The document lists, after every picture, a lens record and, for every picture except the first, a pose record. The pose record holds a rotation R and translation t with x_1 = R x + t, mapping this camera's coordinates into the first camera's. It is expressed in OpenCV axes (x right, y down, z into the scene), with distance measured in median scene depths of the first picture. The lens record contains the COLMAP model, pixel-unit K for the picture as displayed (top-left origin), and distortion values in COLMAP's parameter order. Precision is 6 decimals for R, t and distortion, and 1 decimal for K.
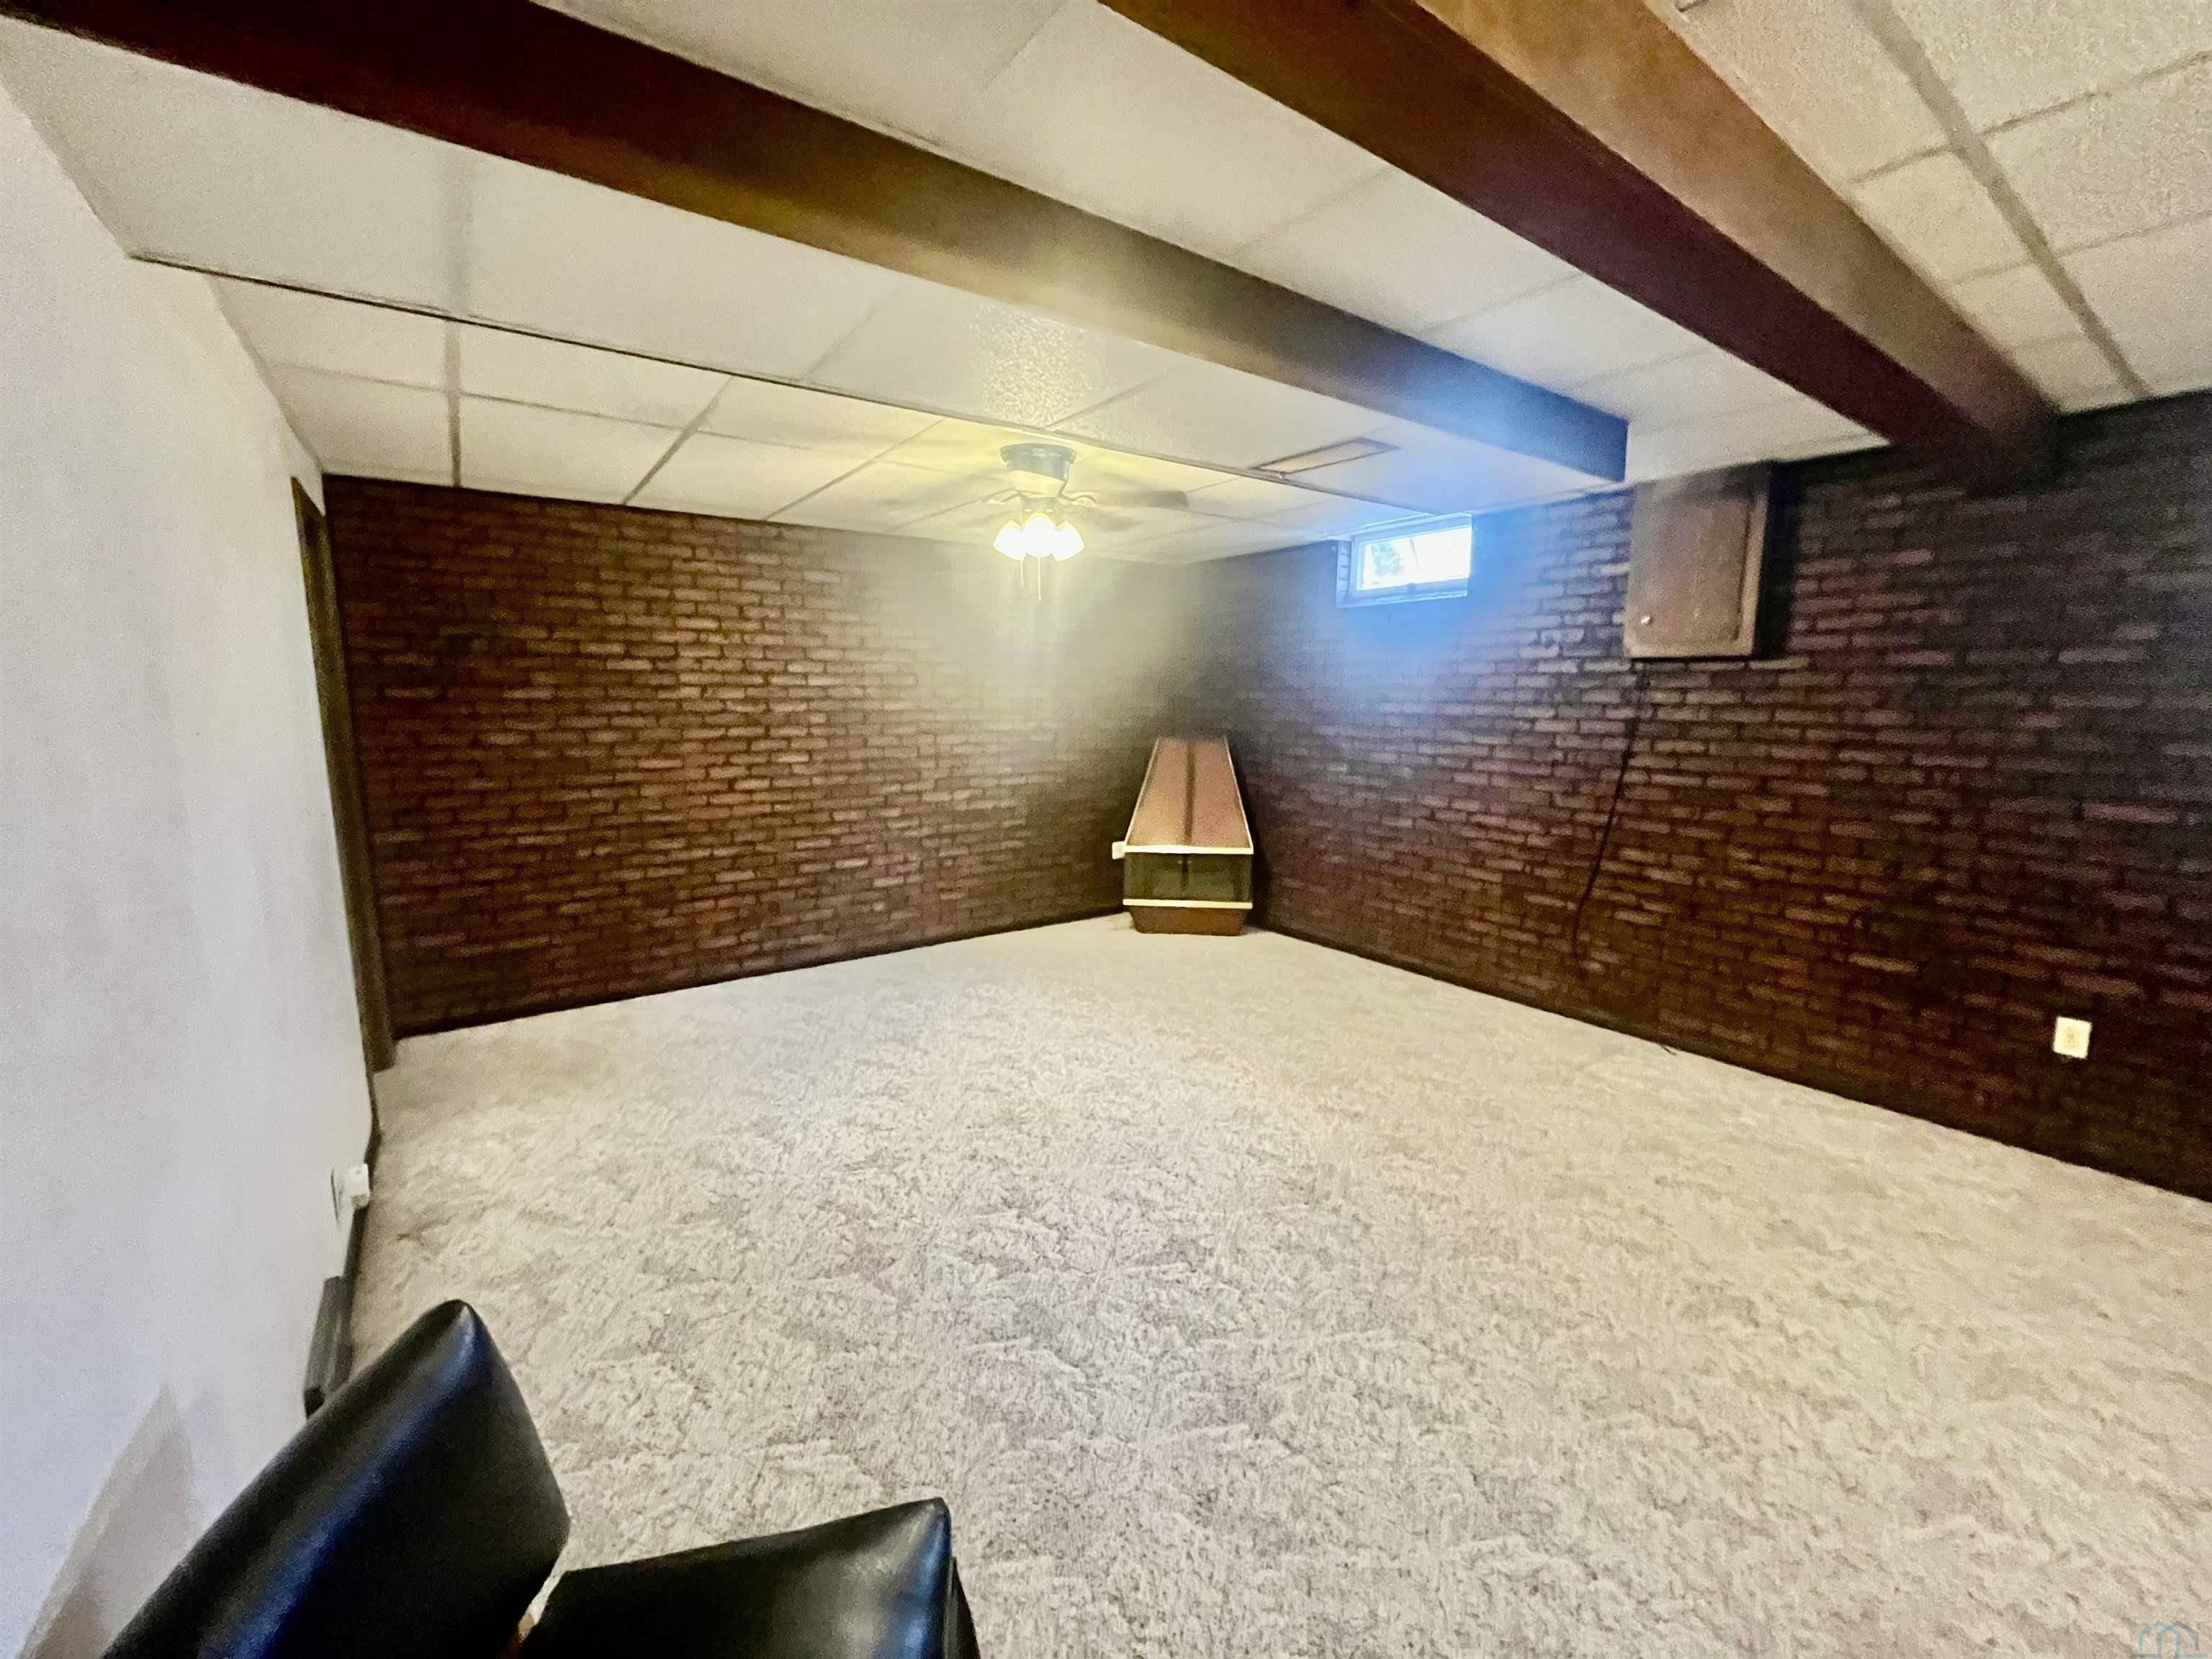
lens RADIAL K [[888.8, 0, 1103.6], [0, 888.8, 823.5], [0, 0, 1]] dist [0.000445, 0.000223]
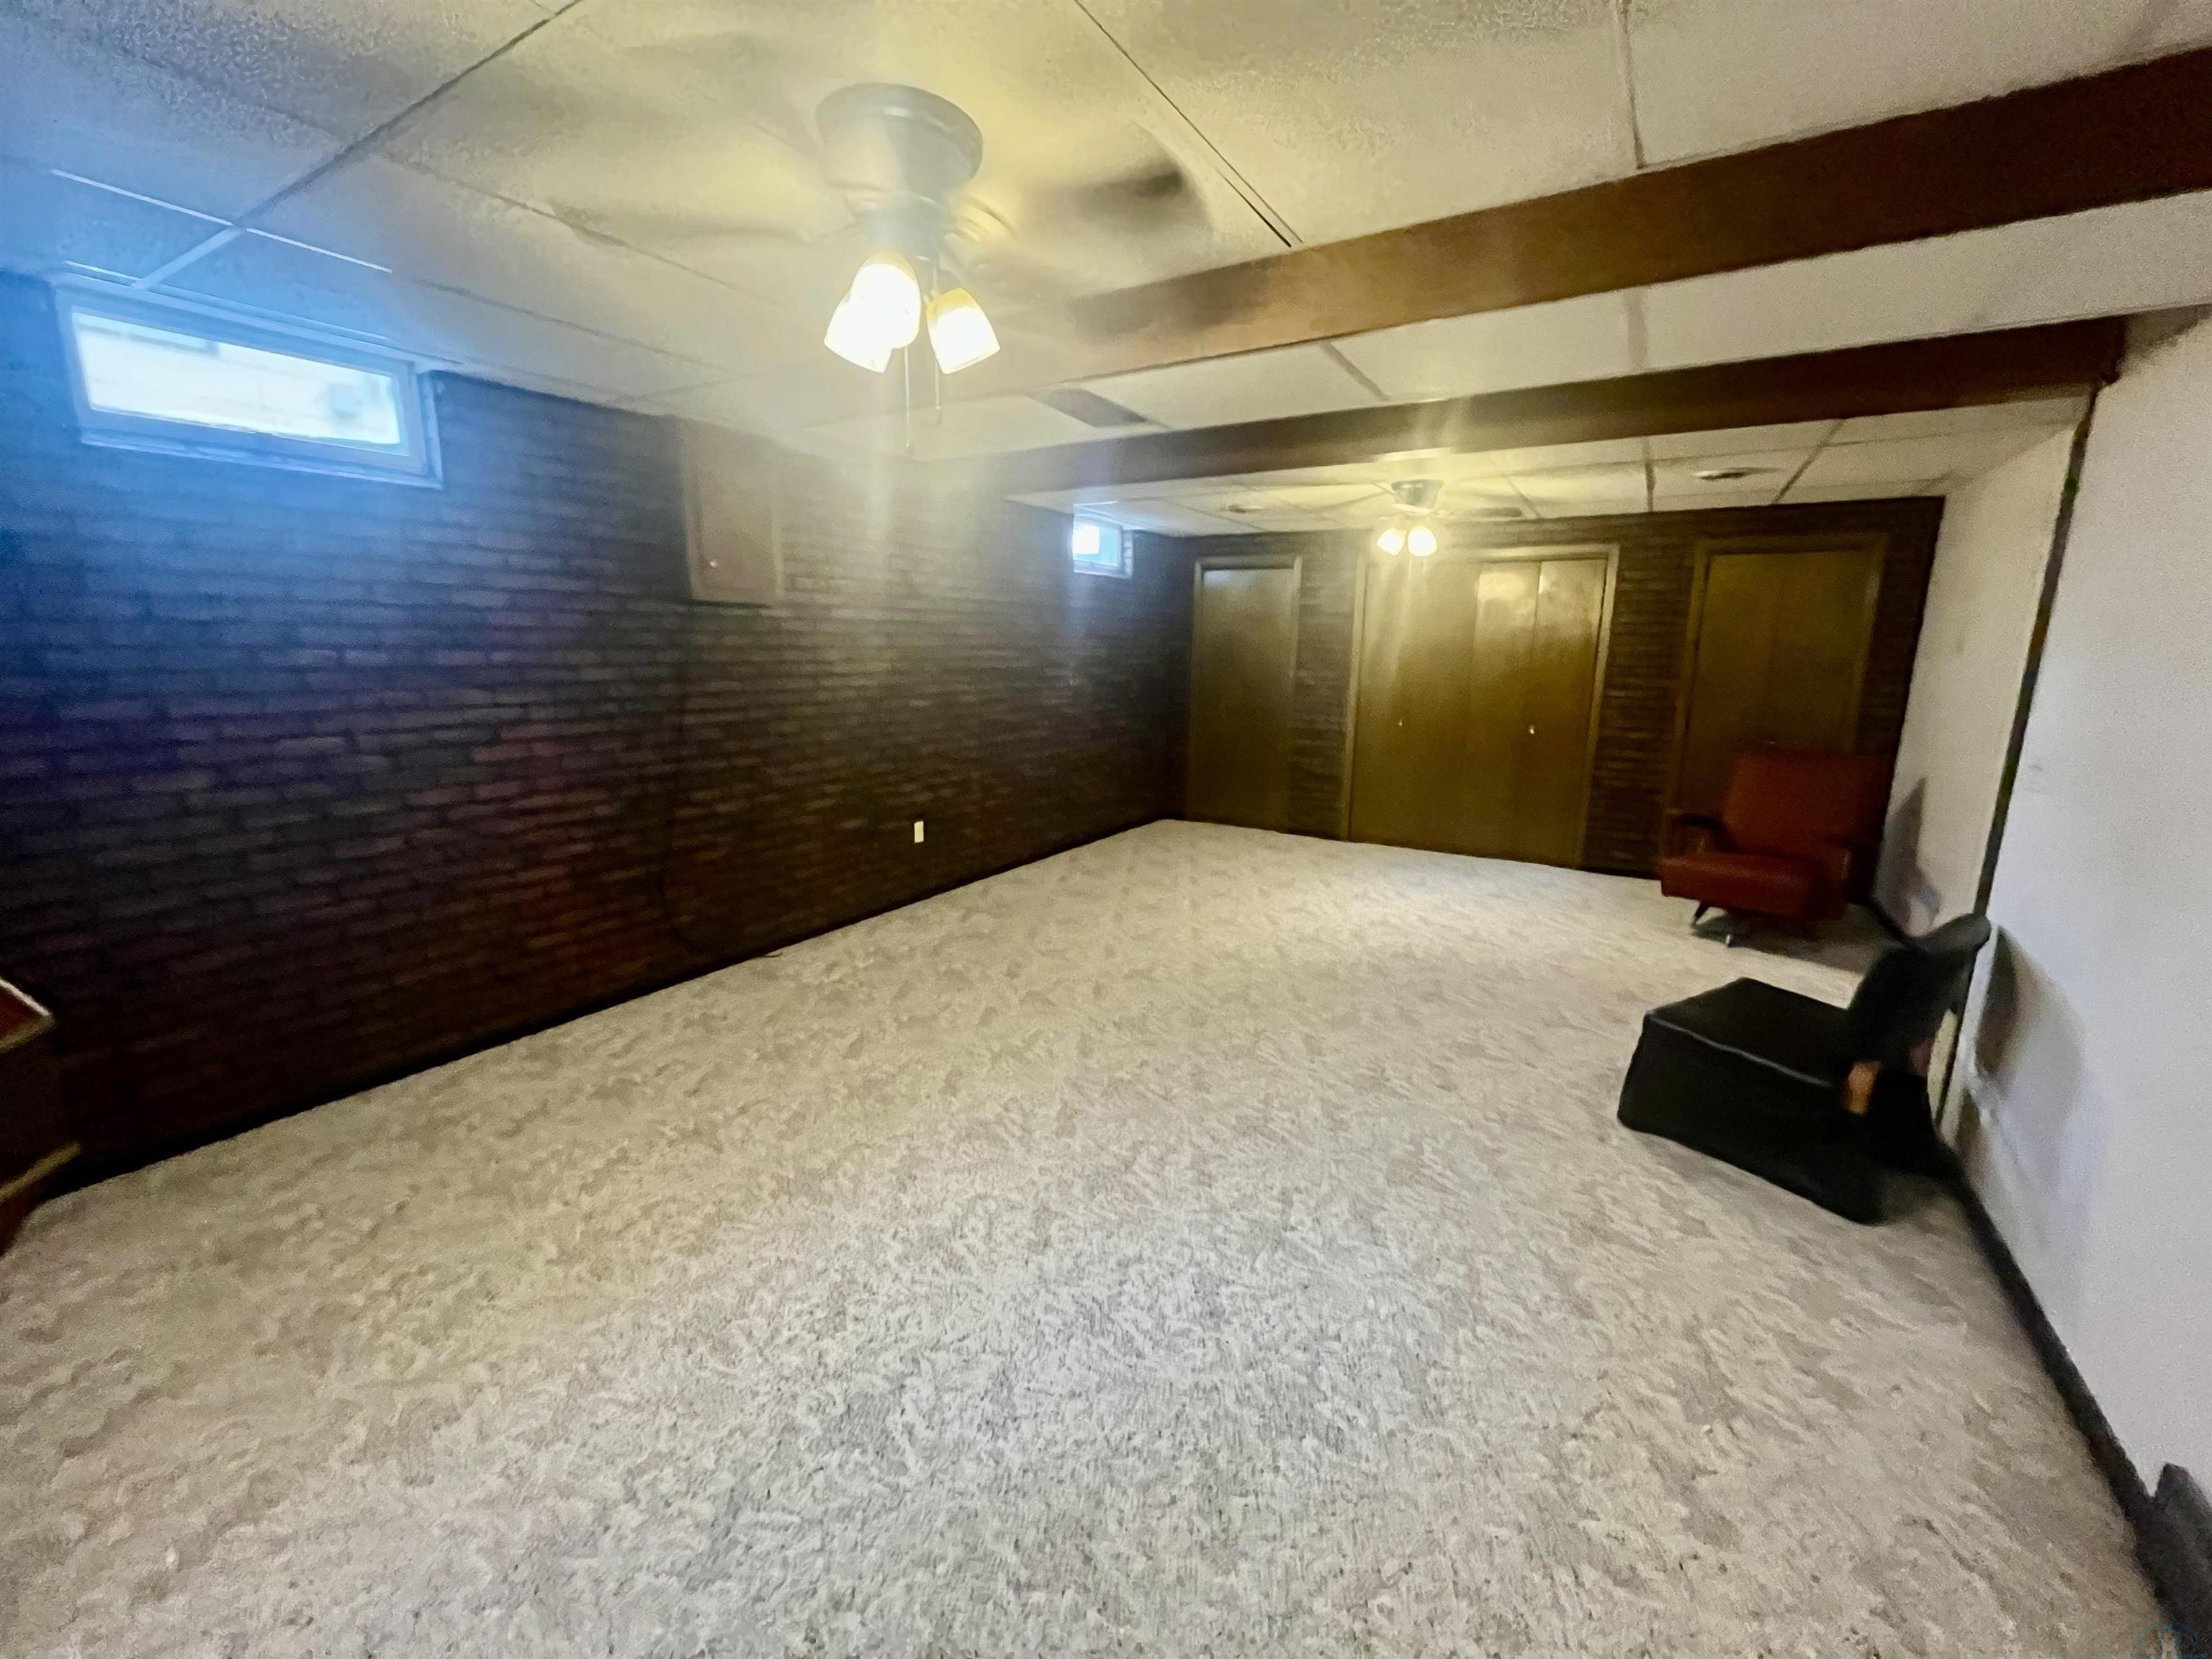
lens RADIAL K [[888.8, 0, 1103.6], [0, 888.8, 823.5], [0, 0, 1]] dist [0.000445, 0.000223]
pose [[-0.381941, -0.194497, 0.903489, -0.476812], [0.120158, 0.958856, 0.257212, -0.132506], [-0.916342, 0.206801, -0.342856, 0.878239]]
